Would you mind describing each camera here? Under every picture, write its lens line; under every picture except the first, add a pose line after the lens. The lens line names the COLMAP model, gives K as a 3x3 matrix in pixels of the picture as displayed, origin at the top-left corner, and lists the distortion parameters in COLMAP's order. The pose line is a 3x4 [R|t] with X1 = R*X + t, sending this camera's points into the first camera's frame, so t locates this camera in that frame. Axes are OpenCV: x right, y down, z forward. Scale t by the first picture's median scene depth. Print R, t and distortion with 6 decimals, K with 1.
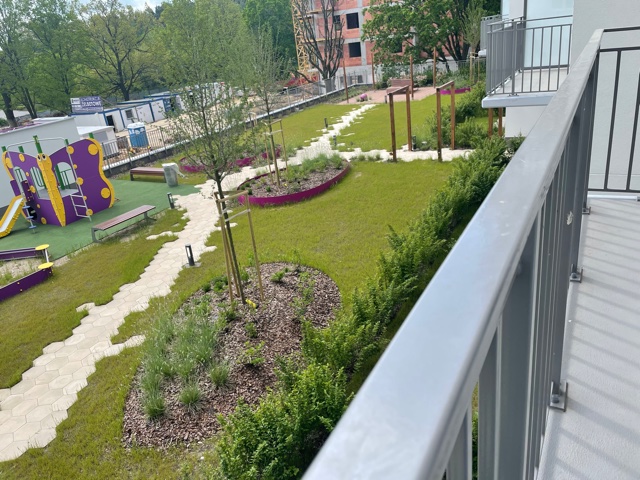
lens RADIAL K [[481.8, 0, 317.3], [0, 481.8, 236.6], [0, 0, 1]] dist [0.074257, -0.104992]
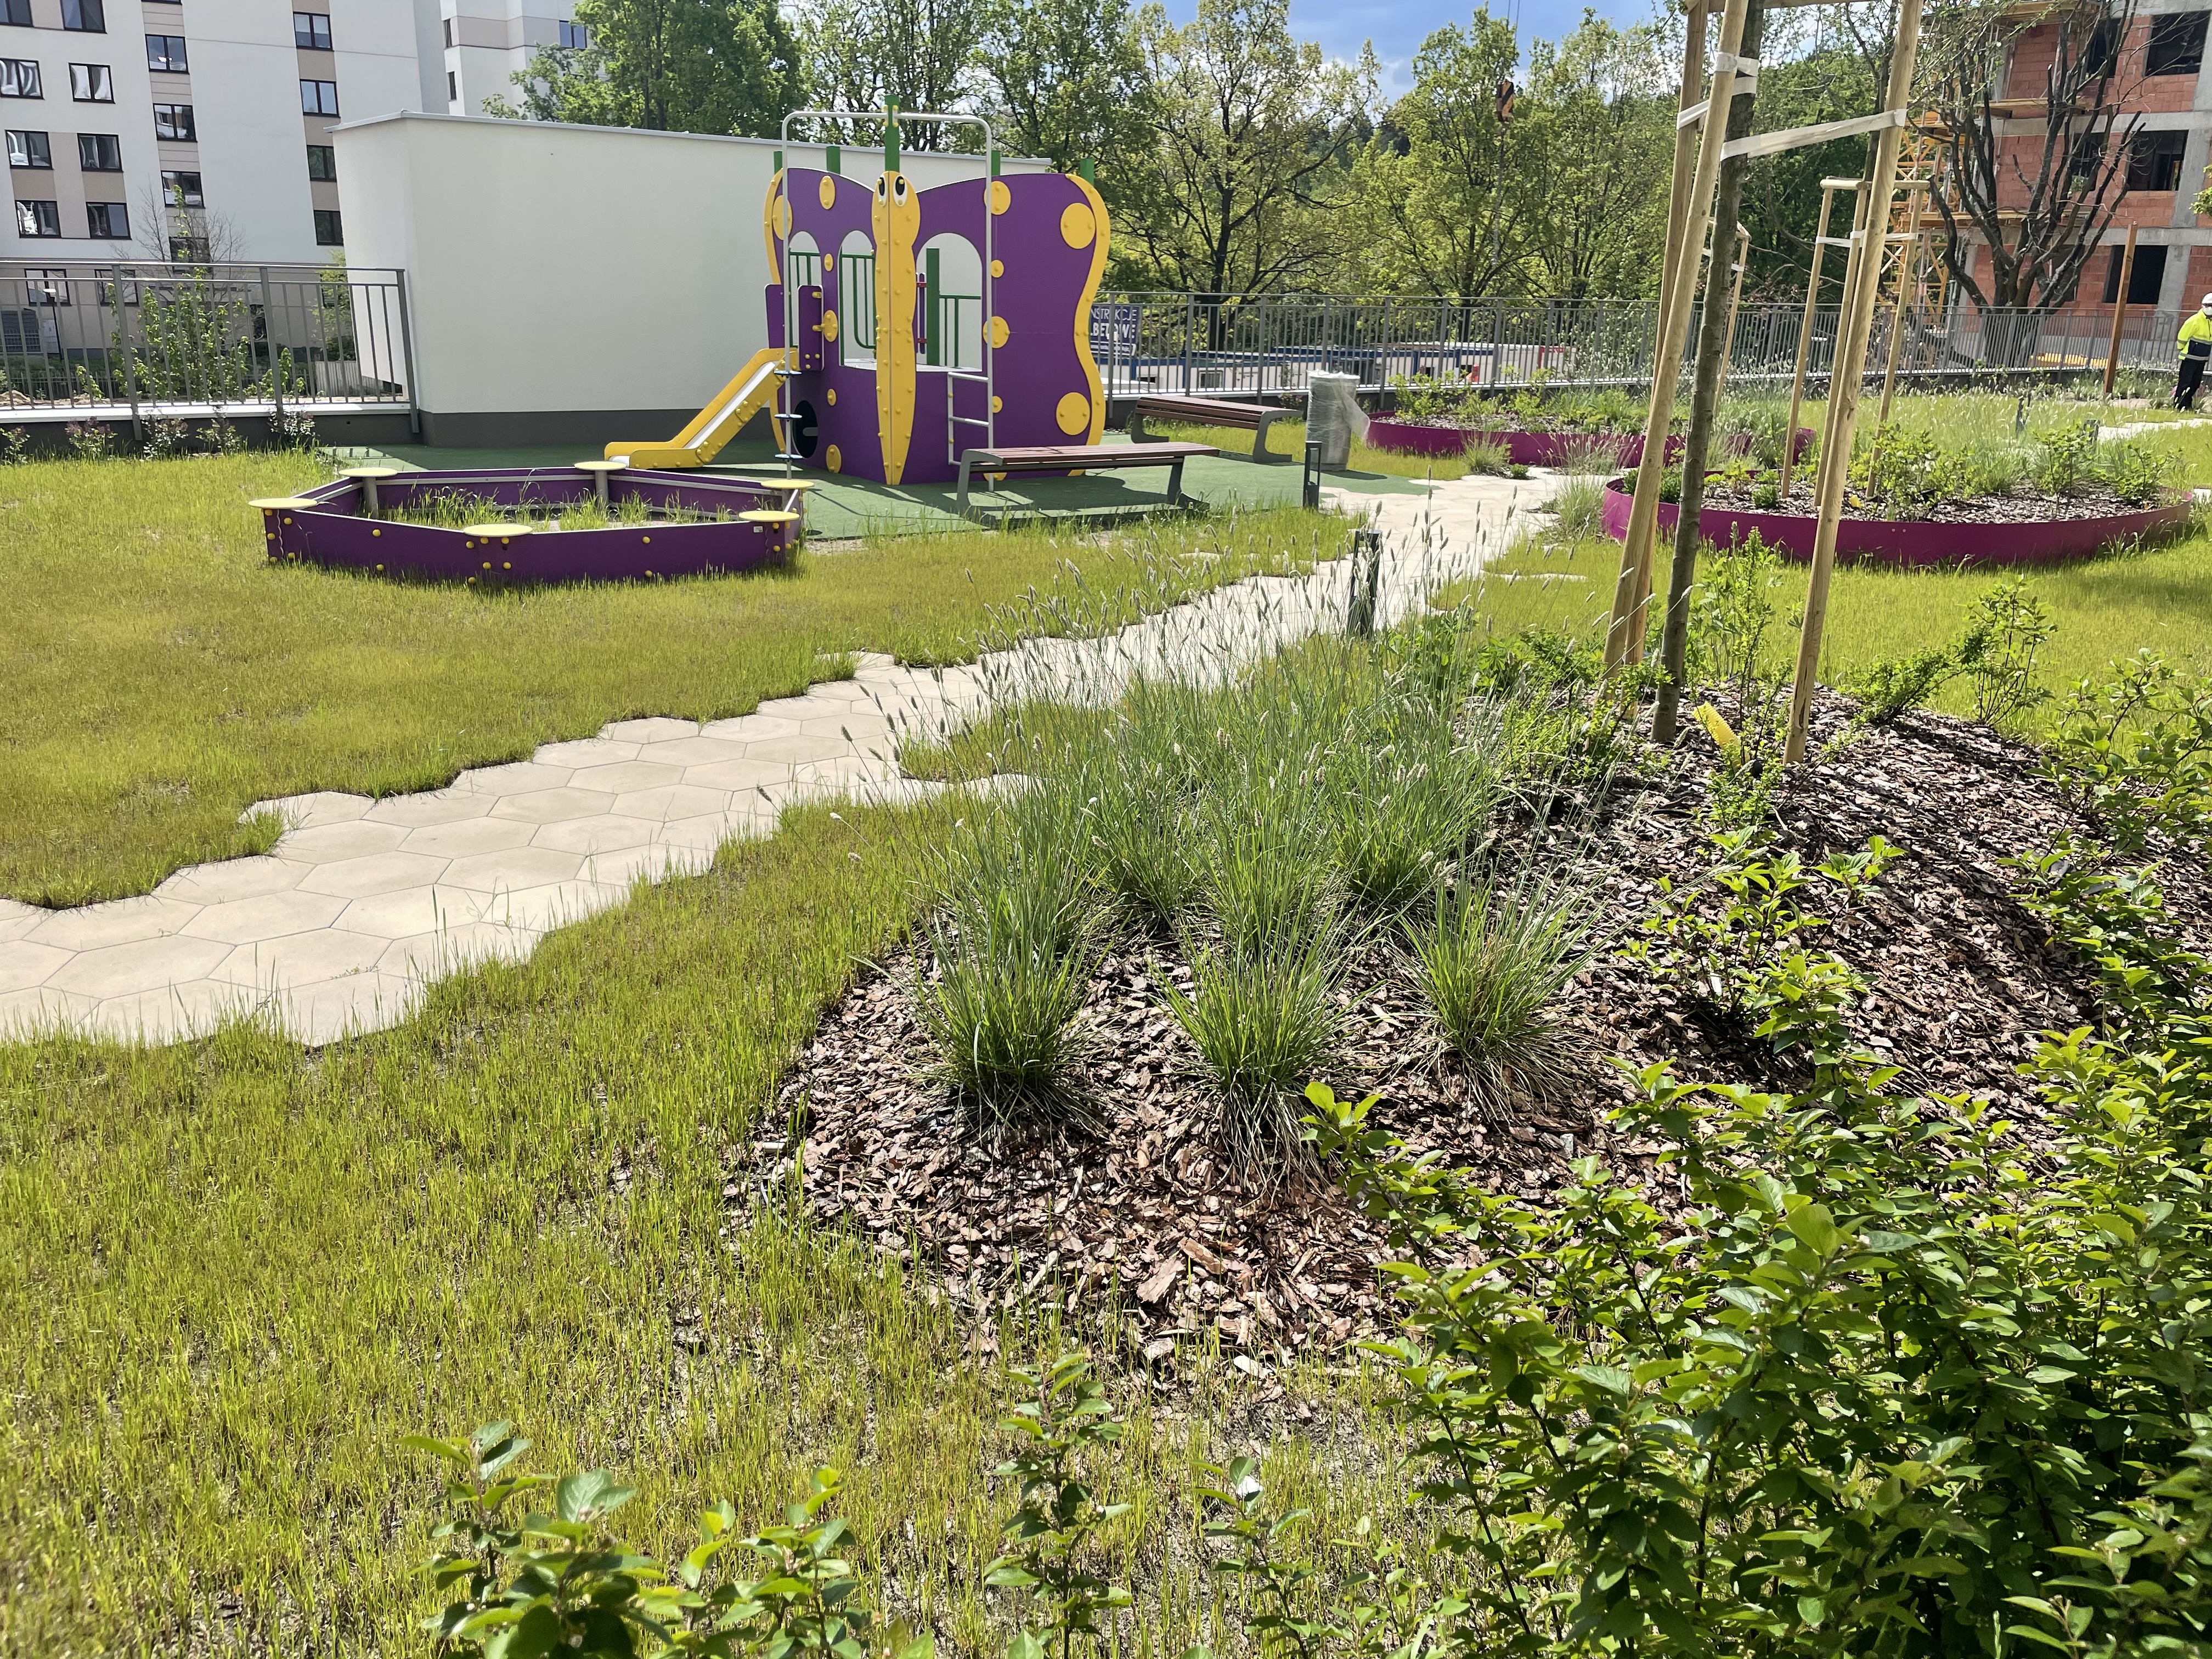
lens RADIAL K [[1665.3, 0, 1102.3], [0, 1665.3, 821.0], [0, 0, 1]] dist [0.074257, -0.104992]
pose [[0.898666, 0.256562, -0.355775, -0.069268], [-0.279510, 0.960045, -0.013701, 0.132717], [0.338045, 0.111755, 0.934471, 0.252189]]
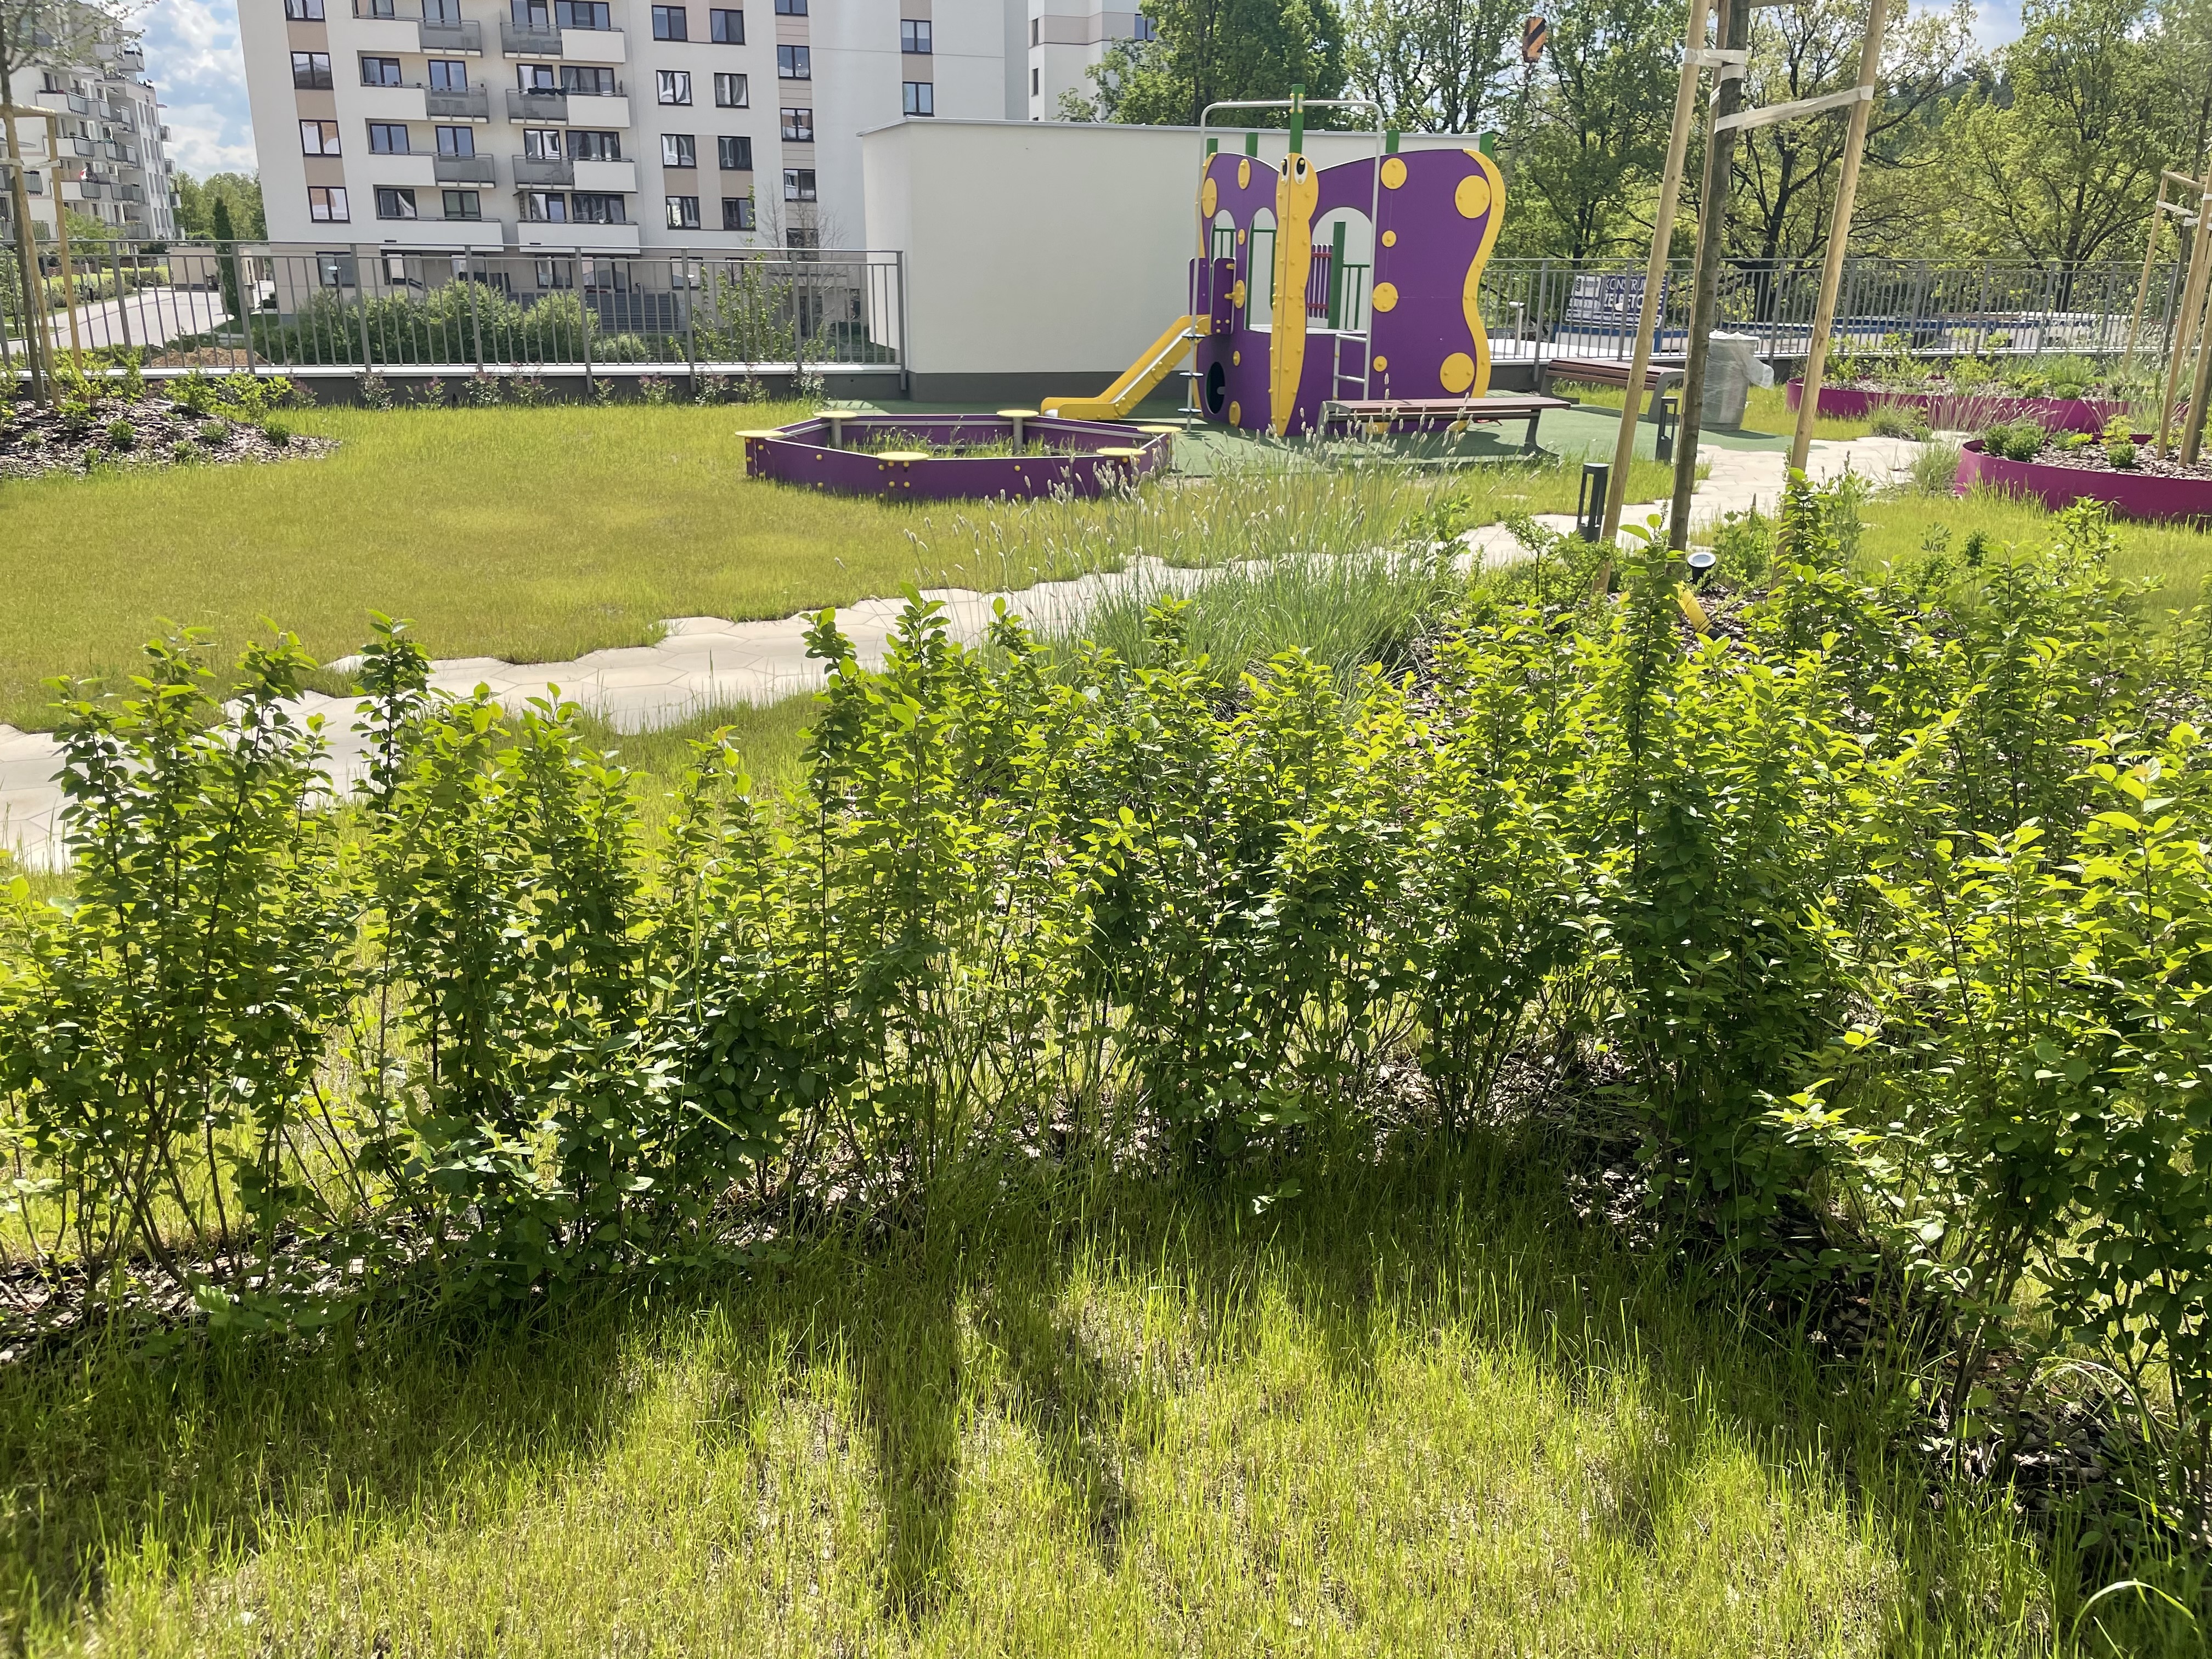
lens RADIAL K [[1665.3, 0, 1112.9], [0, 1665.3, 827.7], [0, 0, 1]] dist [0.074257, -0.104992]
pose [[0.730994, 0.332739, -0.595762, 0.068179], [-0.347061, 0.932994, 0.095246, 0.136666], [0.587534, 0.137141, 0.797494, 0.206751]]
